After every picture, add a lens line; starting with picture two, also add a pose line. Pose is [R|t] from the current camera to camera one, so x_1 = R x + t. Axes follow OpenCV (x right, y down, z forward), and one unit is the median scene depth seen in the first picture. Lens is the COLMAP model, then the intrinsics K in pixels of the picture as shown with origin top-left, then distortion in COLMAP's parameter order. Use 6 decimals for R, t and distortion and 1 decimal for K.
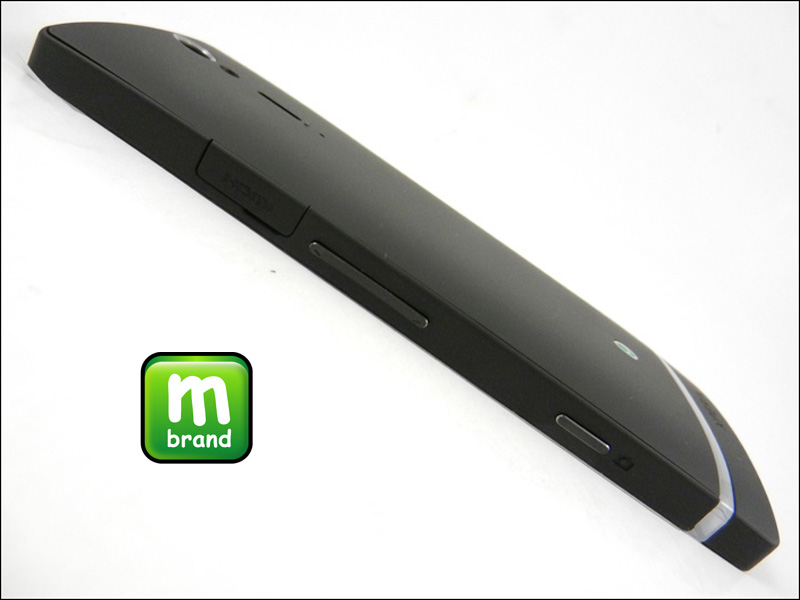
lens RADIAL K [[583.9, 0, 401.2], [0, 583.9, 298.4], [0, 0, 1]] dist [-0.003499, -0.007896]
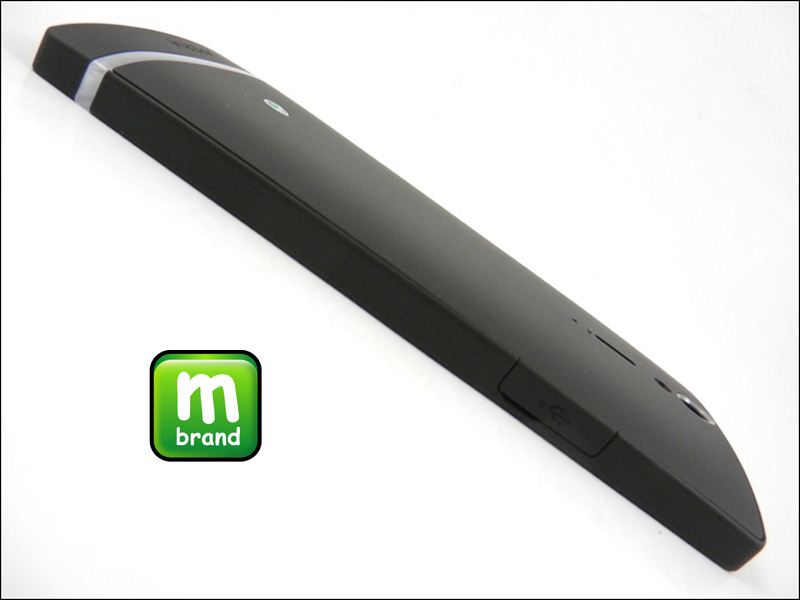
lens RADIAL K [[583.9, 0, 398.5], [0, 583.9, 302.2], [0, 0, 1]] dist [-0.003499, -0.007896]
pose [[0.999523, 0.019069, 0.024279, -0.395031], [-0.019635, 0.999537, 0.023259, -0.275839], [-0.023824, -0.023724, 0.999435, -0.011030]]
